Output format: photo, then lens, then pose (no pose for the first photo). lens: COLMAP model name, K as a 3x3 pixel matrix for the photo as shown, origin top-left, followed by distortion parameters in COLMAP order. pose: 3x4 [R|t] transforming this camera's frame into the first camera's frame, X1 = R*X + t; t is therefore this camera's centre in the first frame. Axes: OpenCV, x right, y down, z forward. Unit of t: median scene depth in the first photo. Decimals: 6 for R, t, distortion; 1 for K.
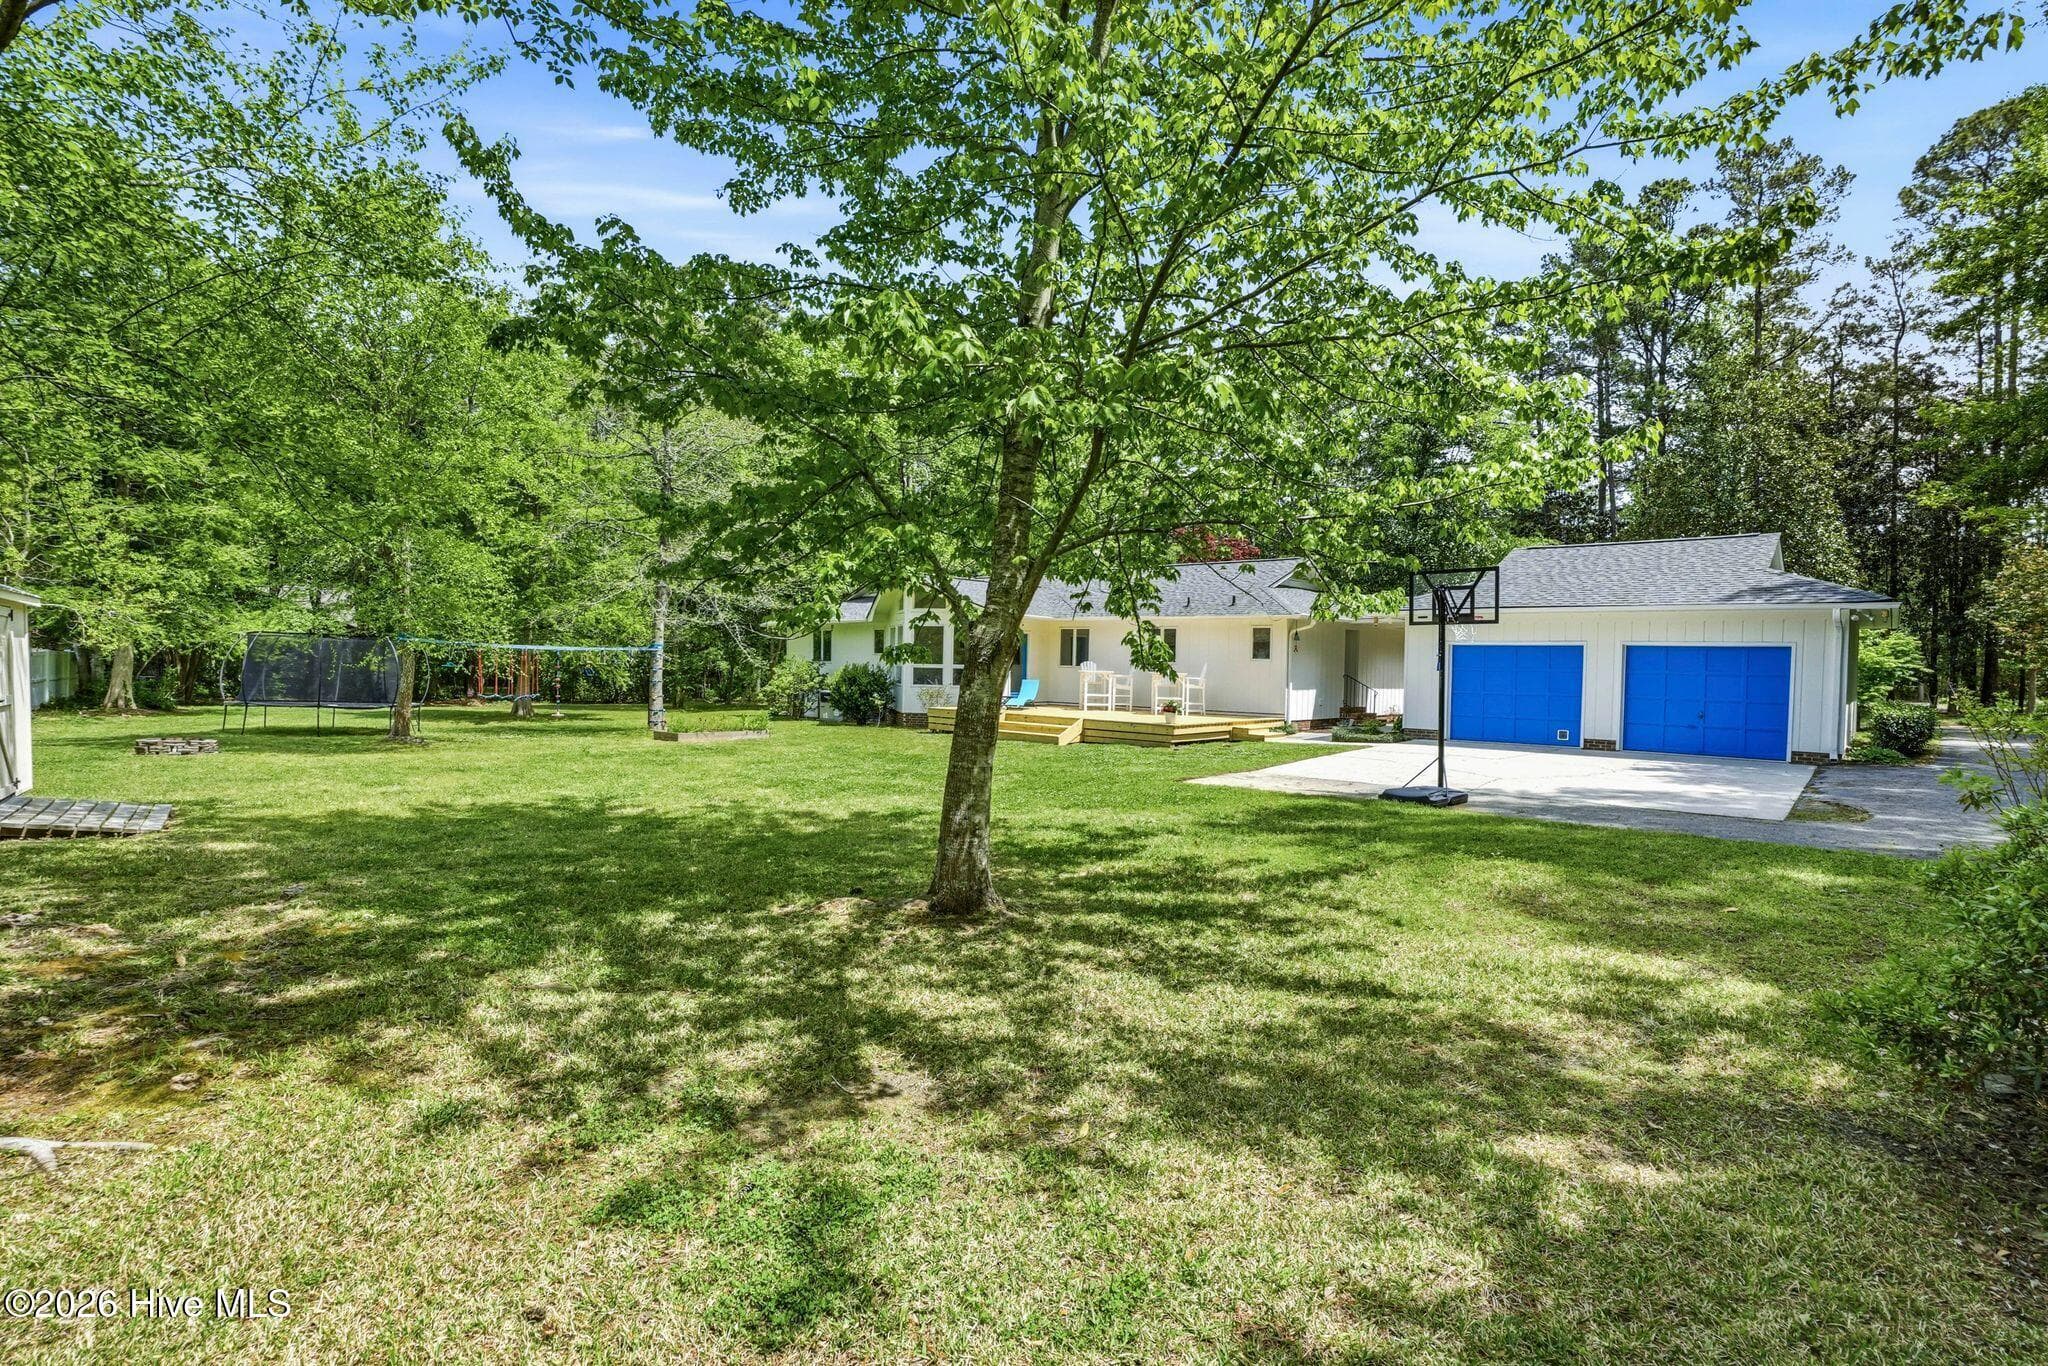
lens RADIAL K [[952.6, 0, 1019.8], [0, 952.6, 668.0], [0, 0, 1]] dist [-0.027339, 0.000618]
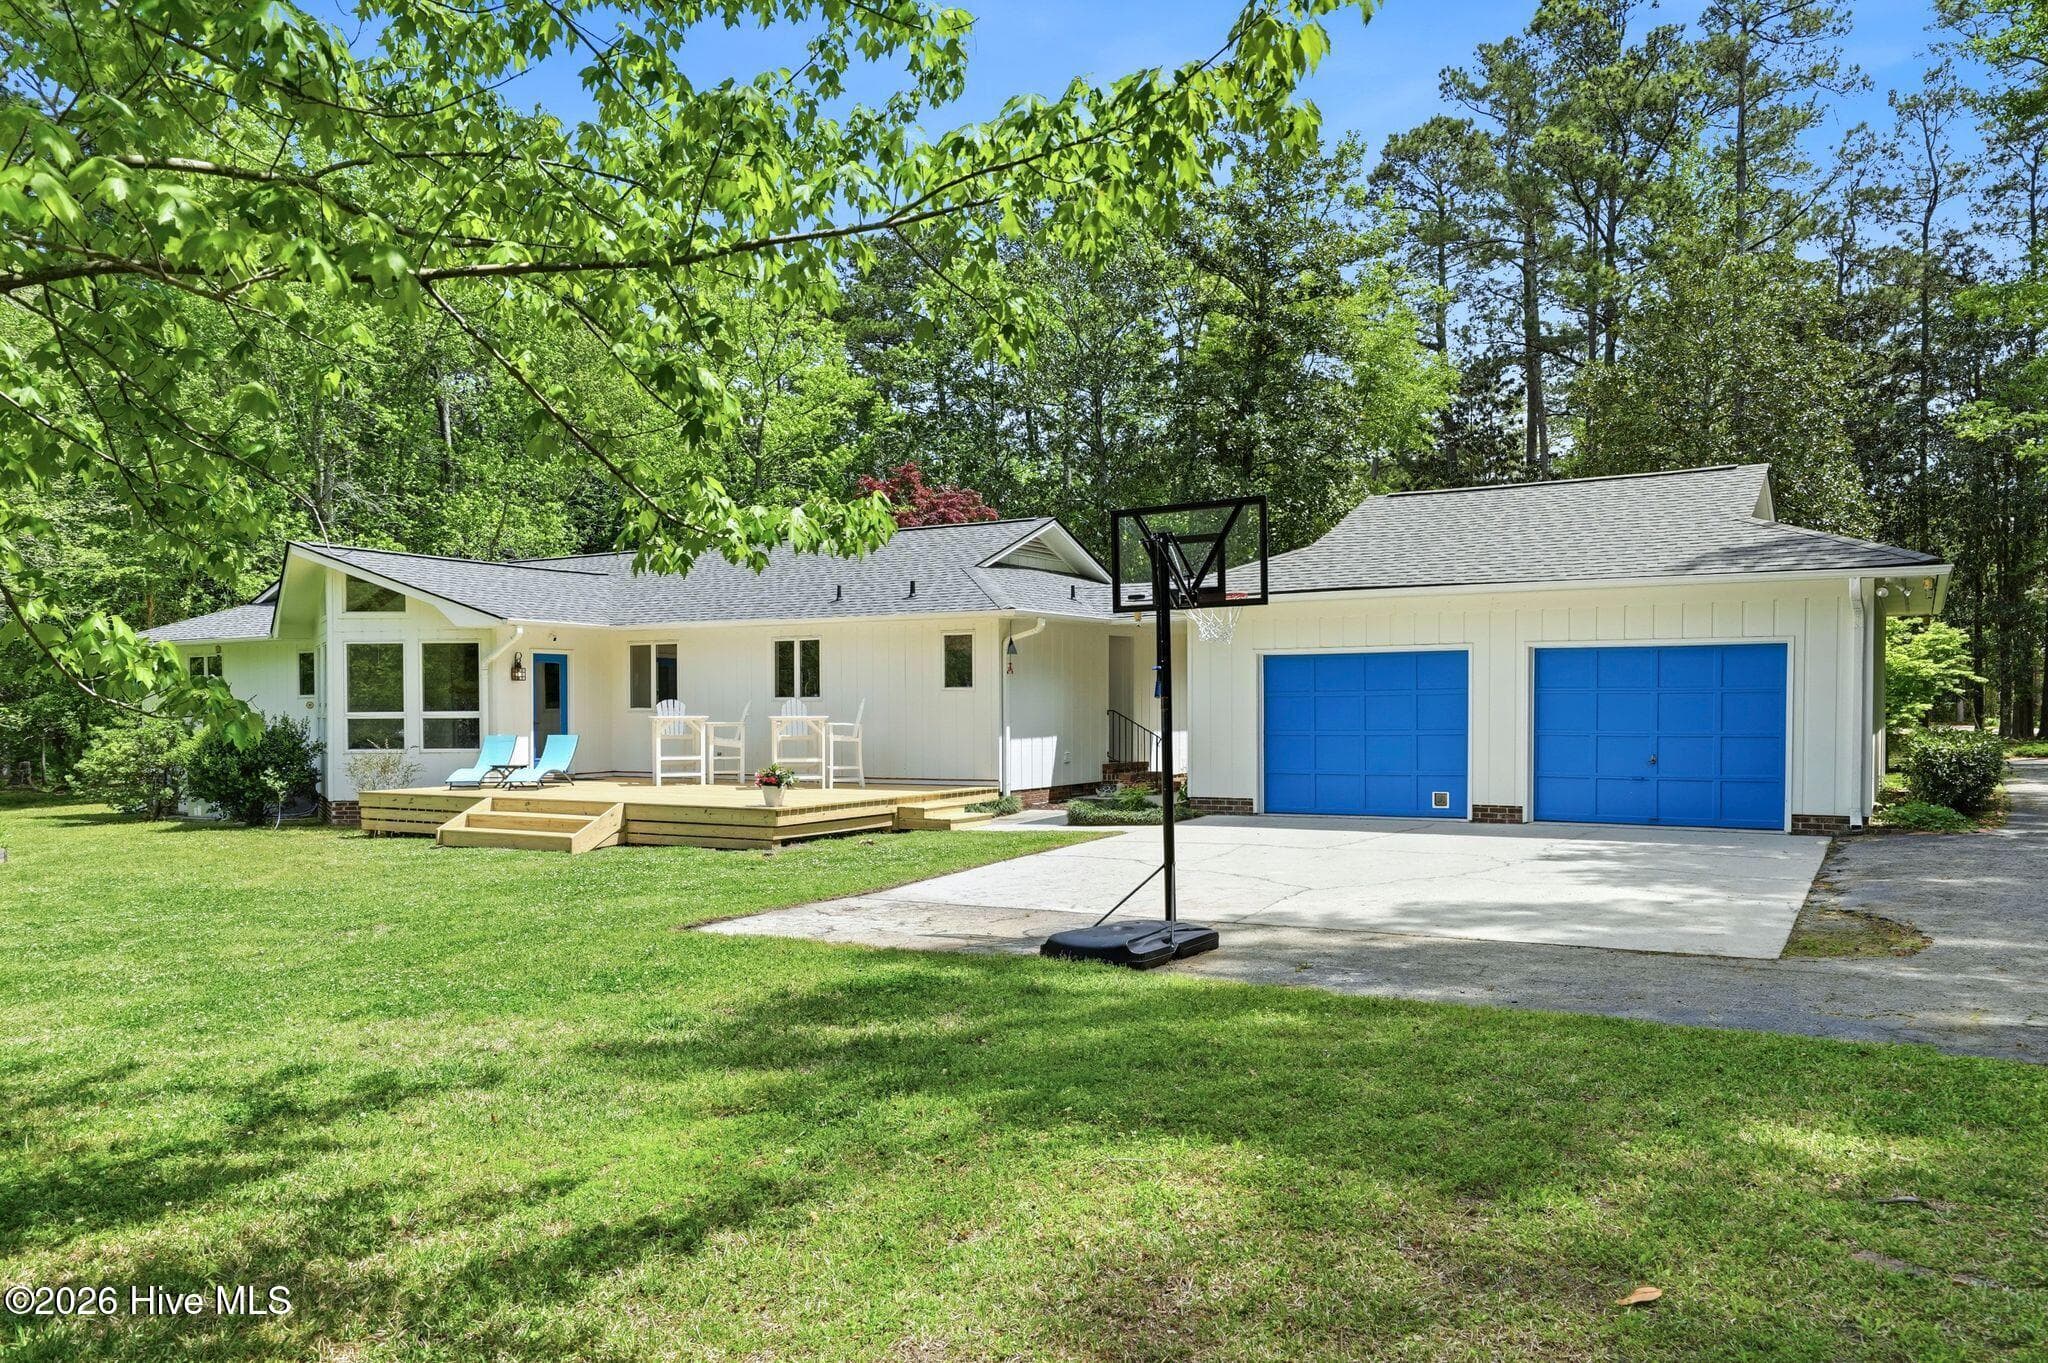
lens RADIAL K [[1411.3, 0, 1014.4], [0, 1411.3, 717.3], [0, 0, 1]] dist [0.032379, -0.001801]
pose [[0.981700, -0.029197, 0.188180, 0.110836], [0.028305, 0.999572, 0.007424, 0.003510], [-0.188316, -0.001961, 0.982106, 0.130885]]
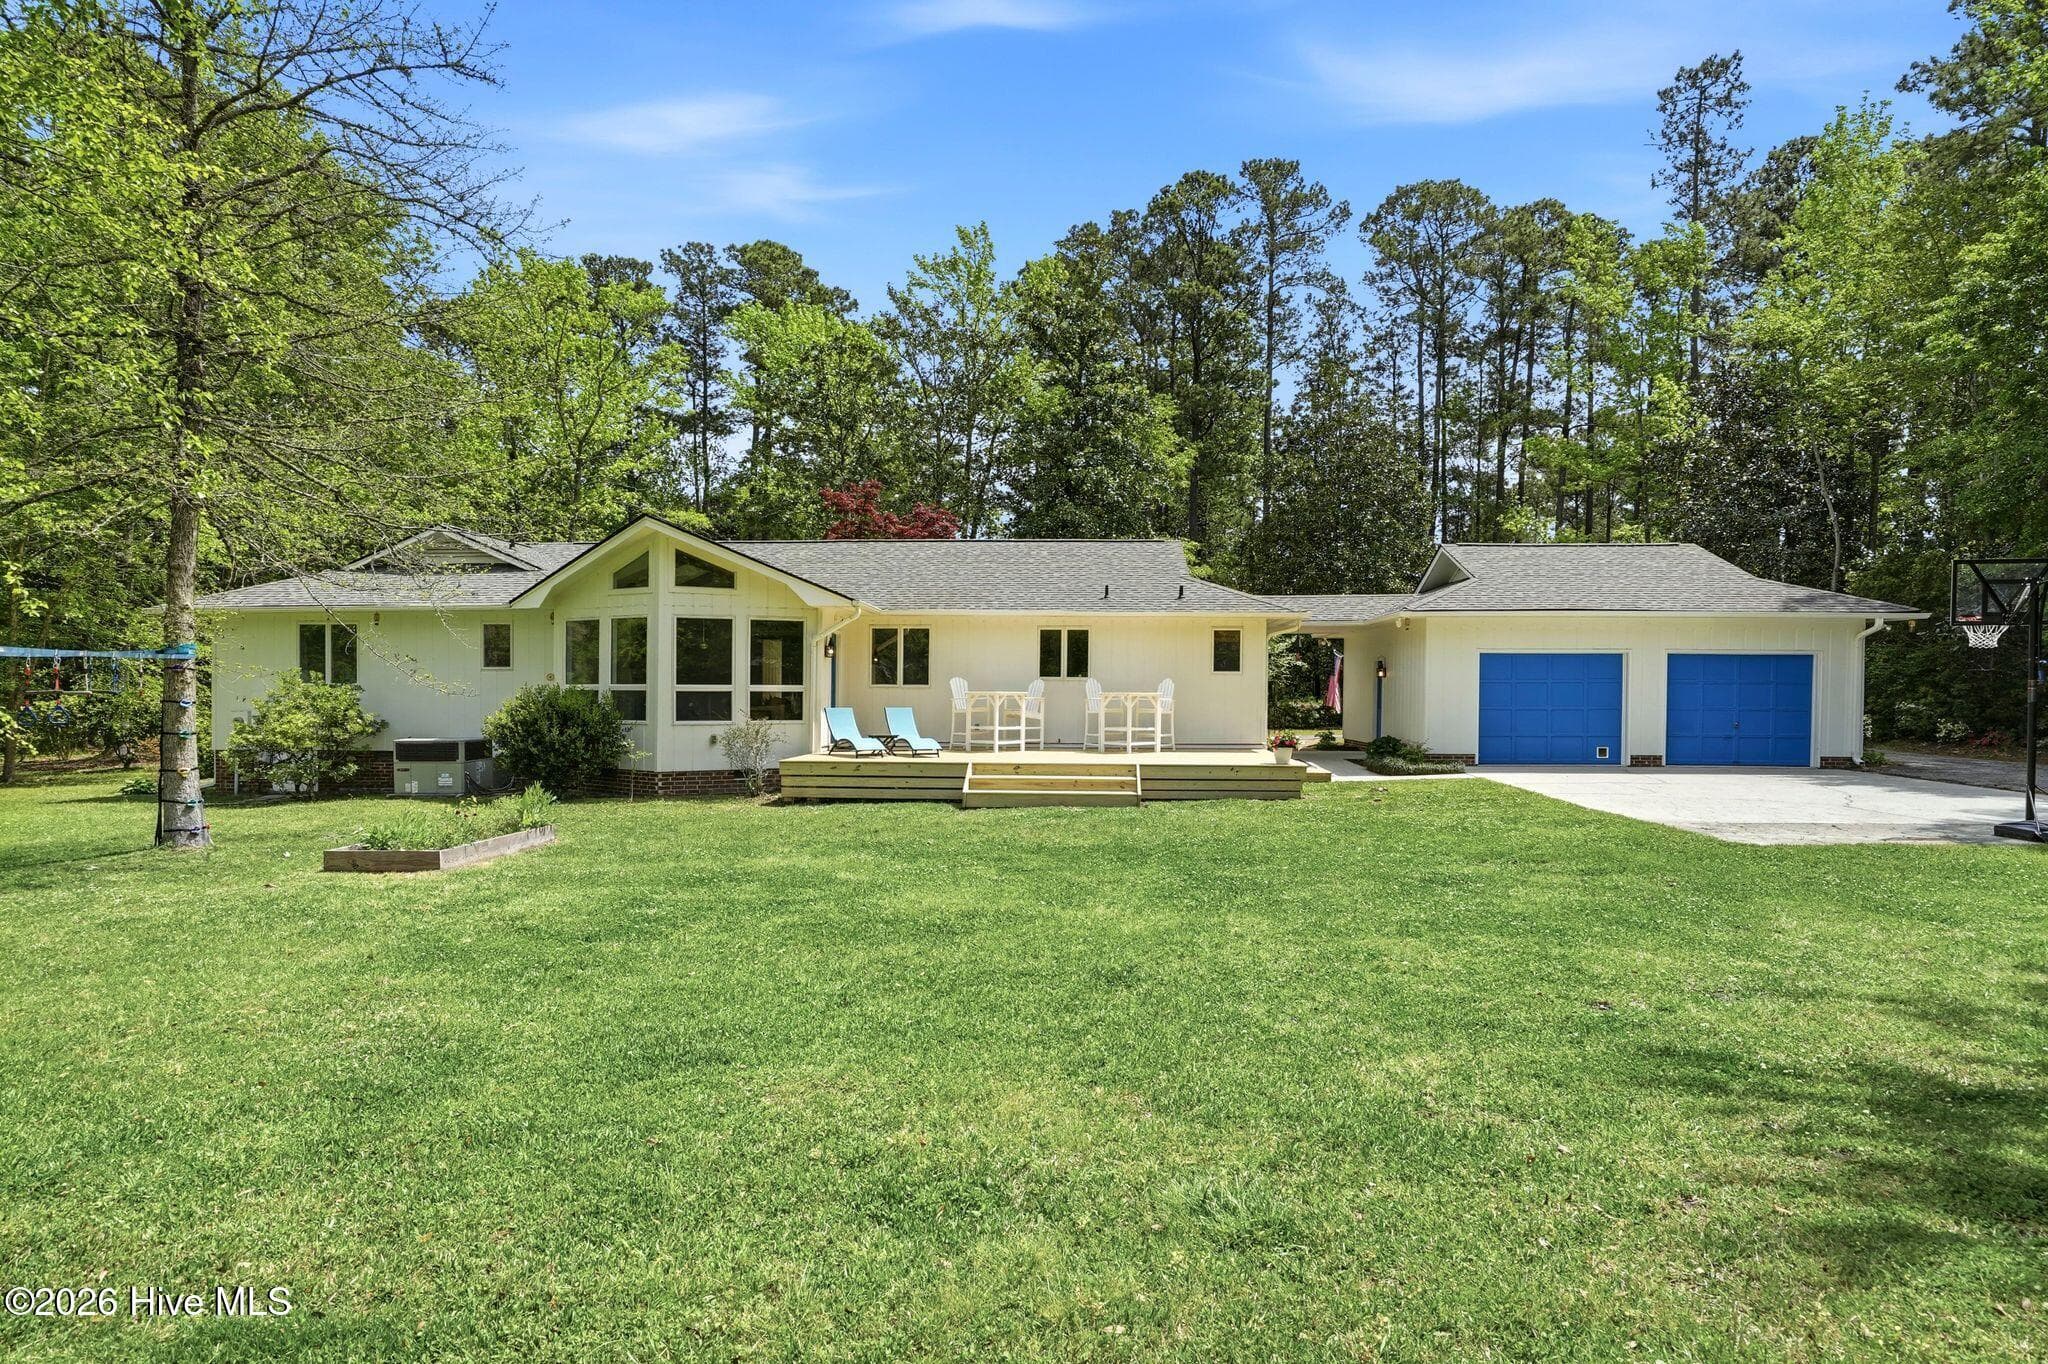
lens RADIAL K [[1093.5, 0, 1021.8], [0, 1093.5, 712.3], [0, 0, 1]] dist [-0.024623, 0.027956]
pose [[0.791642, -0.028559, 0.610317, -0.400139], [0.014442, 0.999503, 0.028038, -0.003784], [-0.610814, -0.013382, 0.791661, 0.405324]]
